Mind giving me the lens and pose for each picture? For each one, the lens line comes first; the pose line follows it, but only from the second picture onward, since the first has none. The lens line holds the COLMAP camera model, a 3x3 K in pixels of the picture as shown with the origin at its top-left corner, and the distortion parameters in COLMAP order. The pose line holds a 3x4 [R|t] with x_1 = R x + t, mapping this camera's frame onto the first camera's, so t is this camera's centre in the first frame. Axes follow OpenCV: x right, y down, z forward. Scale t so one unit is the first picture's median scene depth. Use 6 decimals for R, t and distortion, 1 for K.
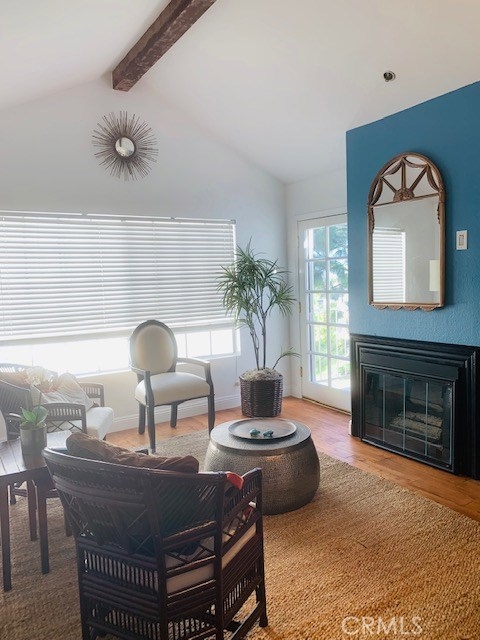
lens RADIAL K [[489.1, 0, 239.4], [0, 489.1, 320.0], [0, 0, 1]] dist [0.049041, -0.058847]
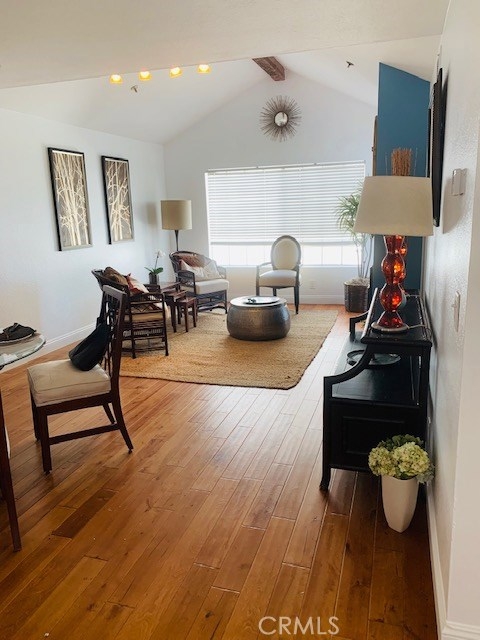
lens RADIAL K [[489.1, 0, 245.9], [0, 489.1, 321.2], [0, 0, 1]] dist [0.049041, -0.058847]
pose [[0.649829, 0.185884, -0.737000, 0.925886], [-0.055143, 0.978609, 0.198201, -0.034419], [0.758078, -0.088156, 0.646179, -0.122626]]
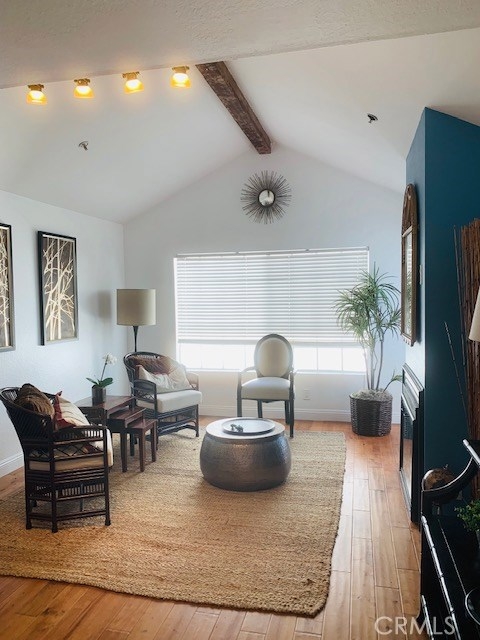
lens RADIAL K [[489.1, 0, 242.5], [0, 489.1, 323.6], [0, 0, 1]] dist [0.049041, -0.058847]
pose [[0.697498, 0.063360, -0.713780, 0.650091], [-0.069220, 0.997383, 0.020893, -0.046311], [0.713235, 0.034835, 0.700058, 0.069745]]
